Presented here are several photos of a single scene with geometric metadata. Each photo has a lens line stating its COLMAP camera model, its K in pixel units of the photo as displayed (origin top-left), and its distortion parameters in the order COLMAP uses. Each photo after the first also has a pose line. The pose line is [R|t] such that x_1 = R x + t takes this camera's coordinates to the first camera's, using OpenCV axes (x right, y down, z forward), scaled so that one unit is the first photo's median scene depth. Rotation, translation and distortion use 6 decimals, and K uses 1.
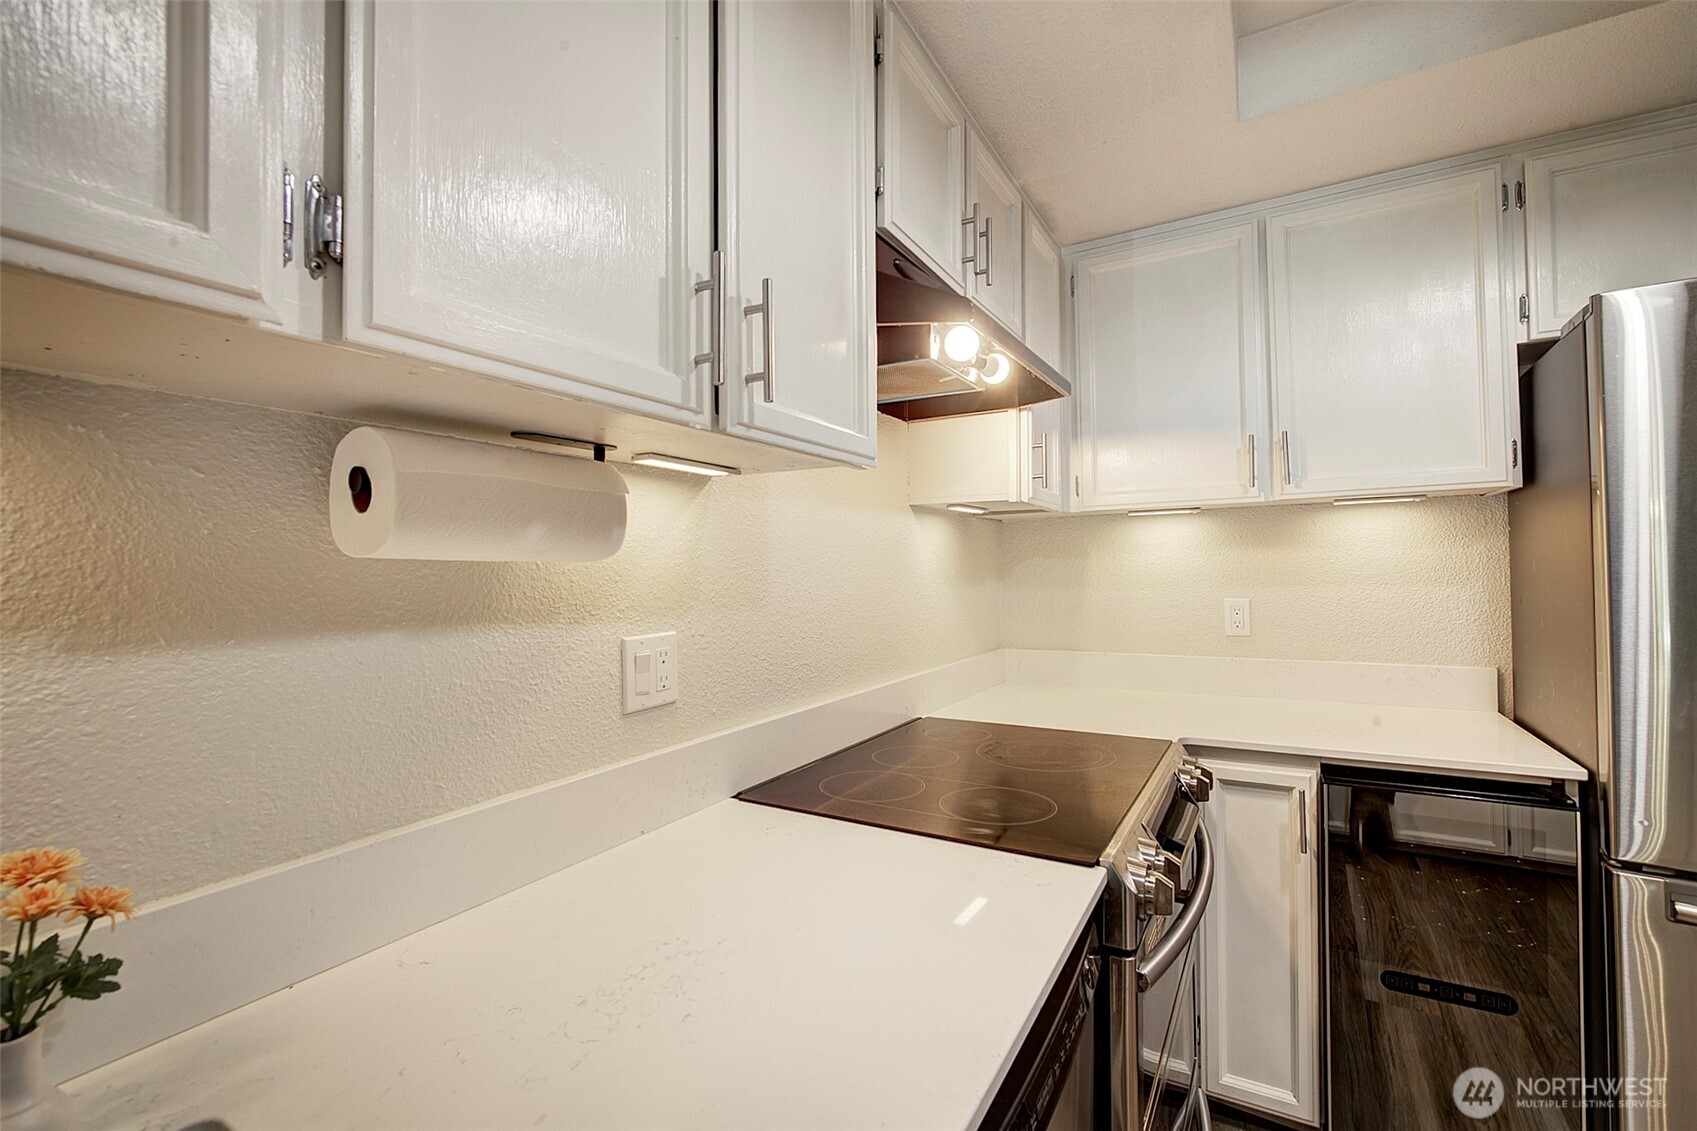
lens RADIAL K [[744.2, 0, 845.6], [0, 744.2, 566.3], [0, 0, 1]] dist [-0.010583, 0.000413]
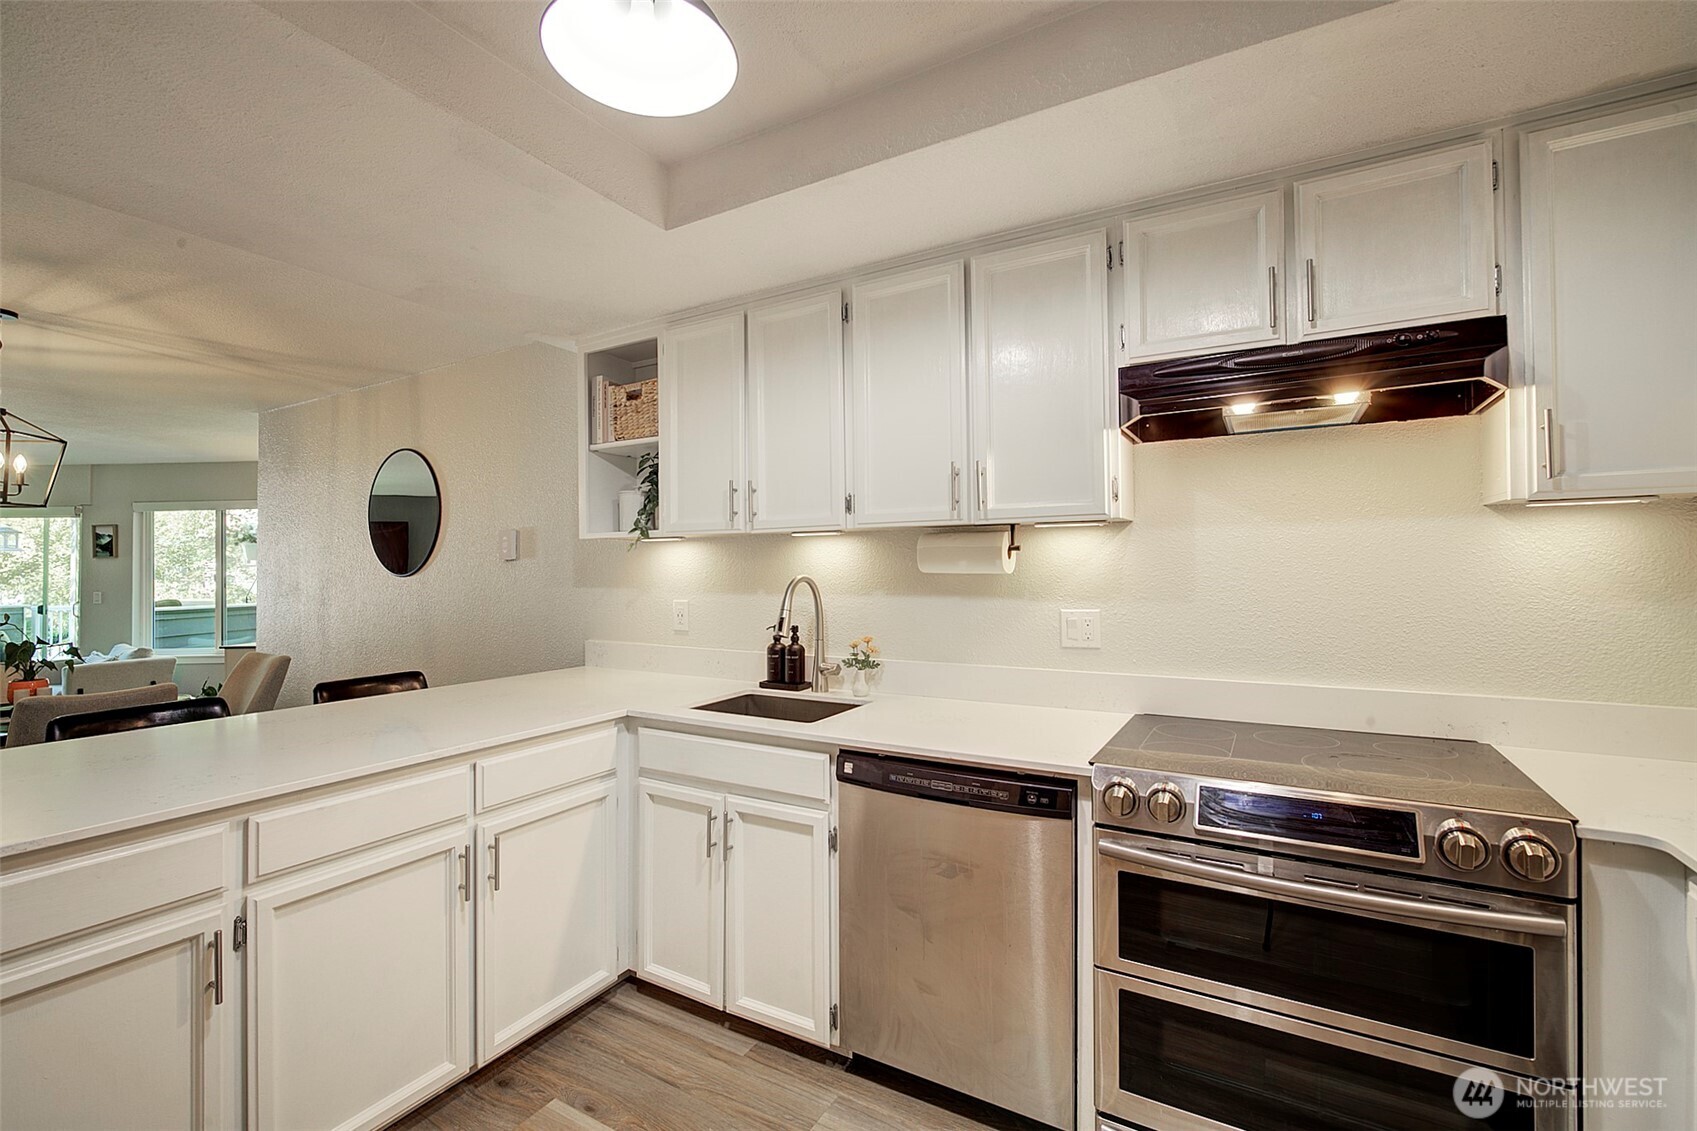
lens RADIAL K [[752.2, 0, 848.5], [0, 752.2, 565.5], [0, 0, 1]] dist [-0.000947, 0.000034]
pose [[-0.001712, 0.013660, -0.999905, 1.472142], [0.015984, 0.999779, 0.013631, -0.051094], [0.999871, -0.015959, -0.001930, 0.360476]]
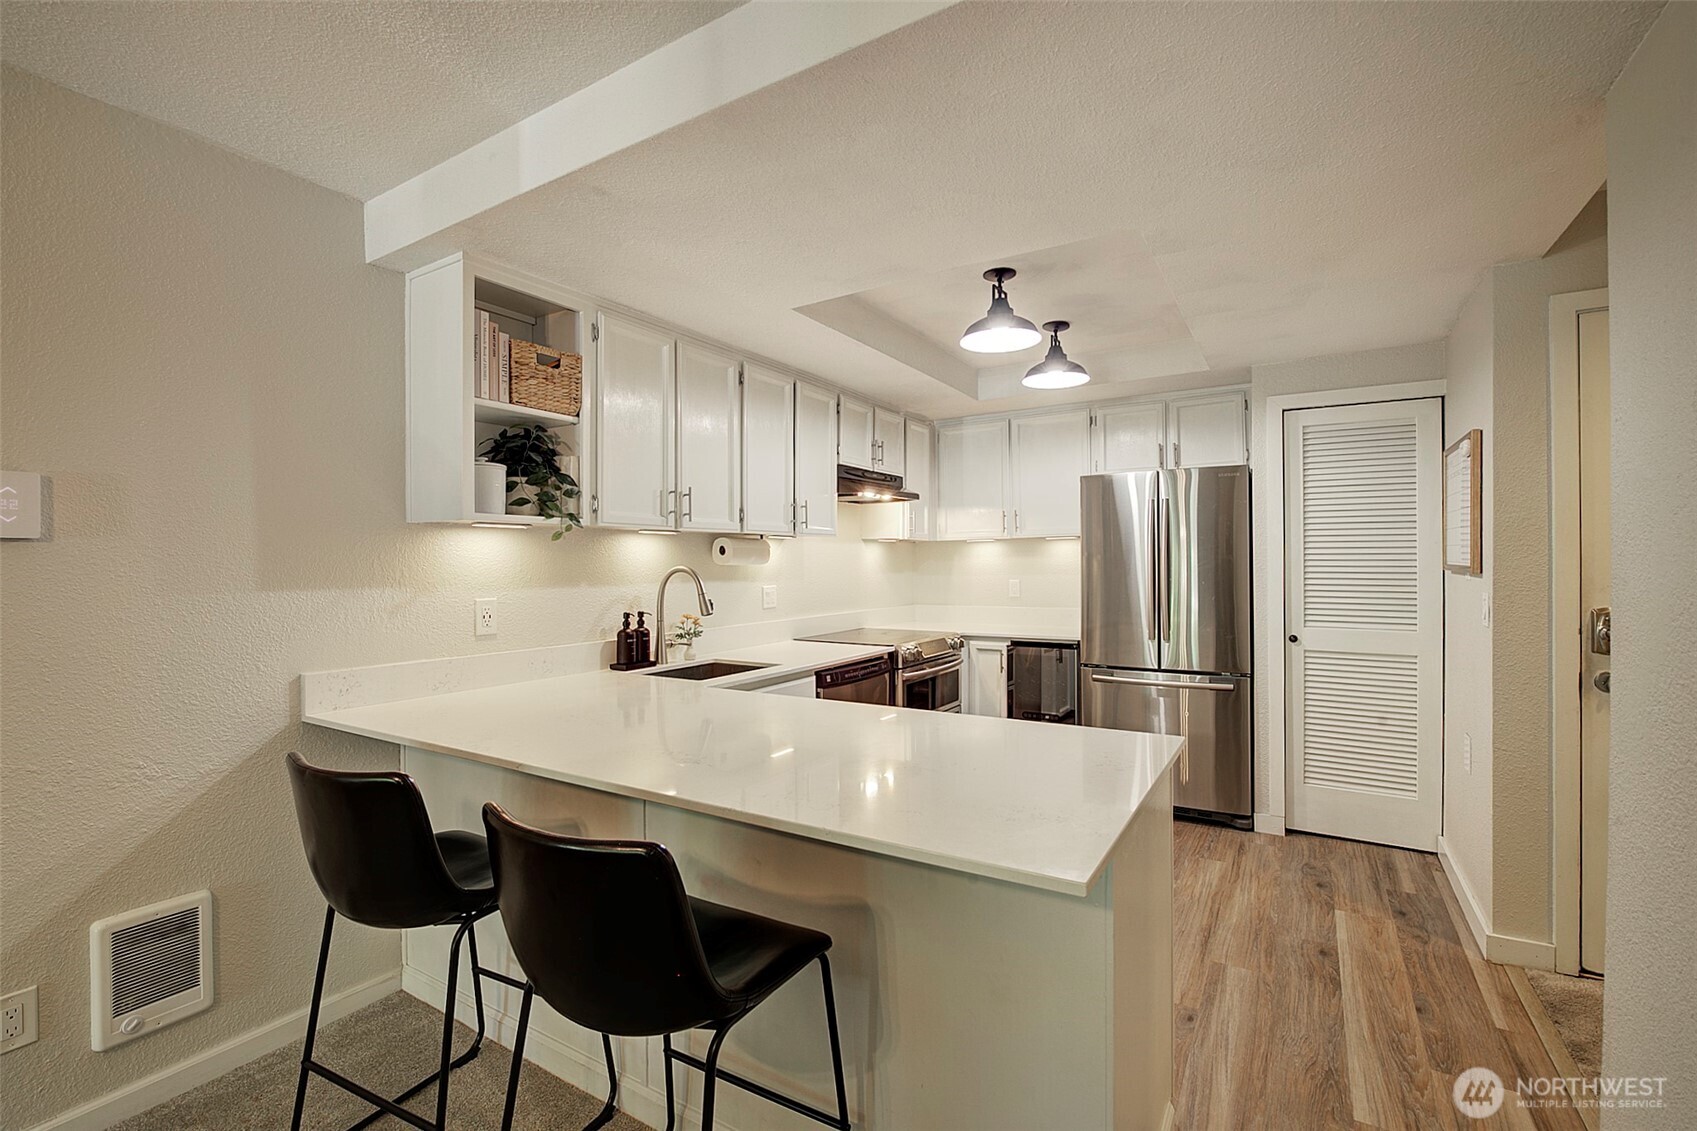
lens RADIAL K [[744.2, 0, 845.6], [0, 744.2, 566.3], [0, 0, 1]] dist [-0.010583, 0.000413]
pose [[0.999668, 0.004254, -0.025410, 0.143104], [-0.004028, 0.999952, 0.008918, -0.024483], [0.025446, -0.008813, 0.999637, -2.041437]]
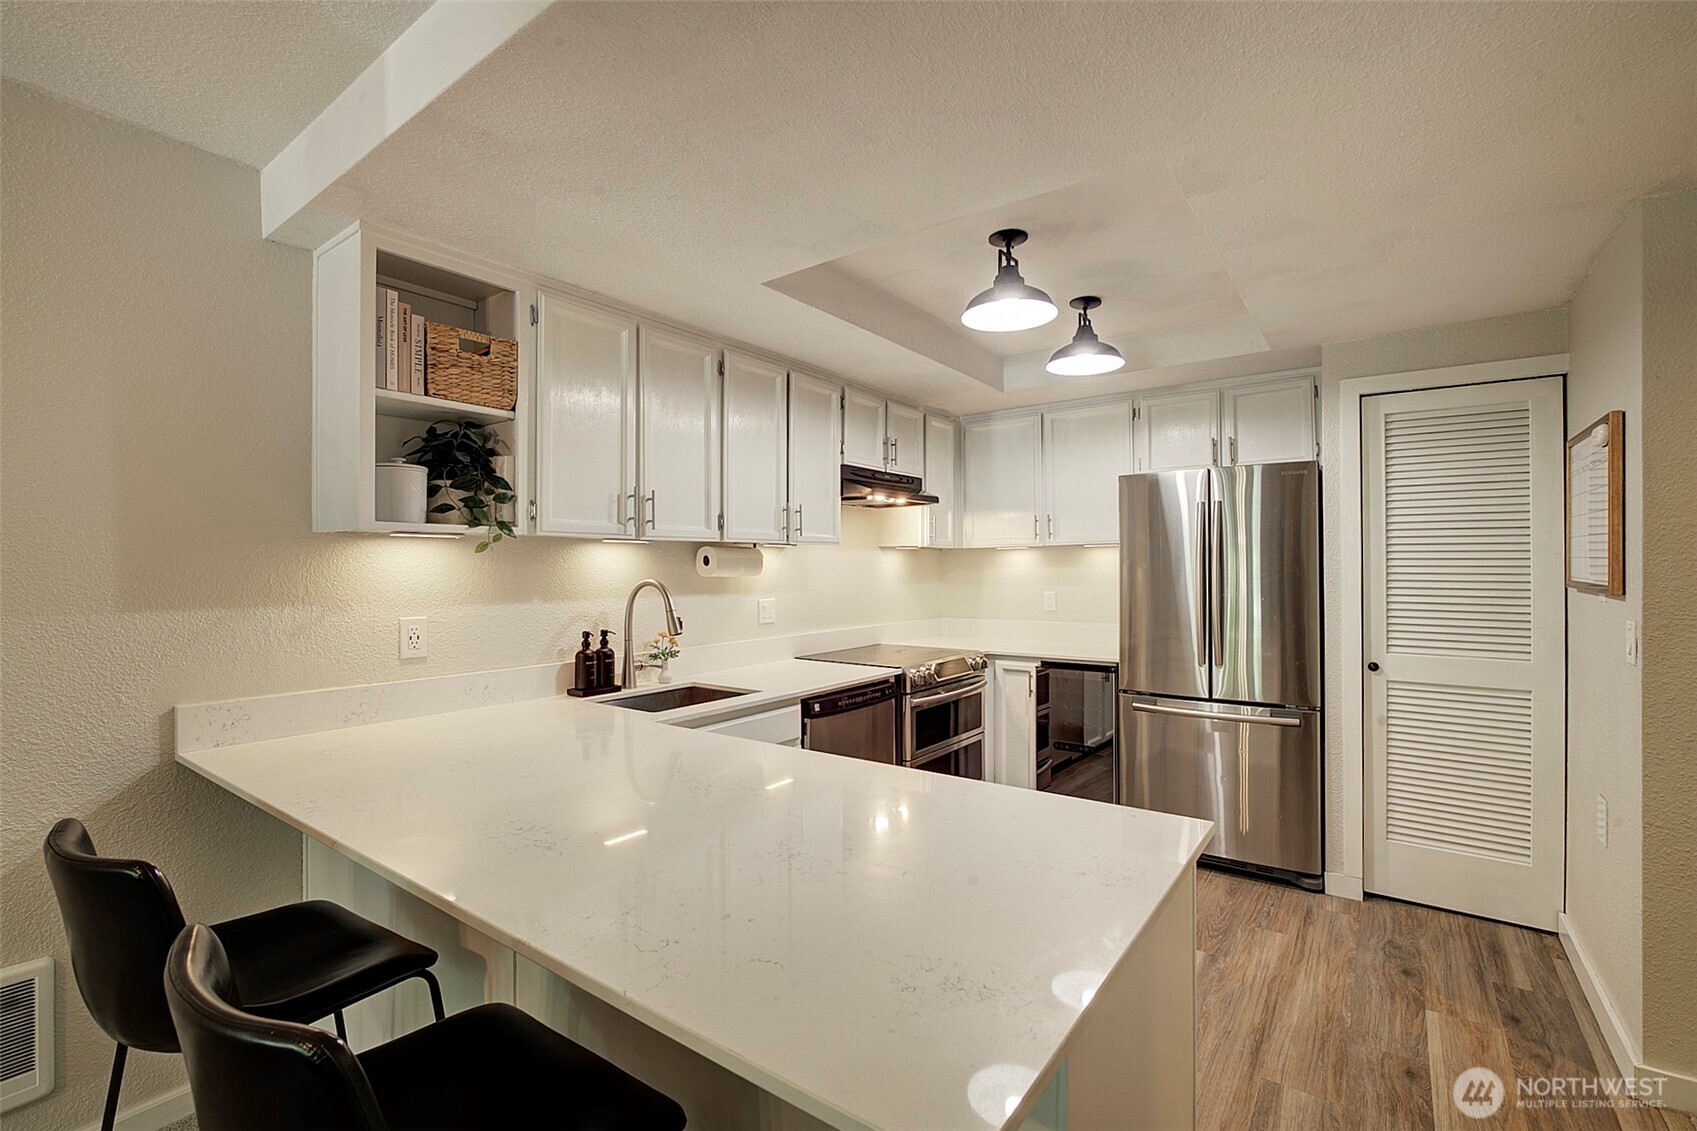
lens RADIAL K [[744.2, 0, 845.6], [0, 744.2, 566.3], [0, 0, 1]] dist [-0.010583, 0.000413]
pose [[0.994437, 0.006438, -0.105133, 0.328367], [-0.005997, 0.999972, 0.004508, -0.050680], [0.105159, -0.003852, 0.994448, -1.736606]]
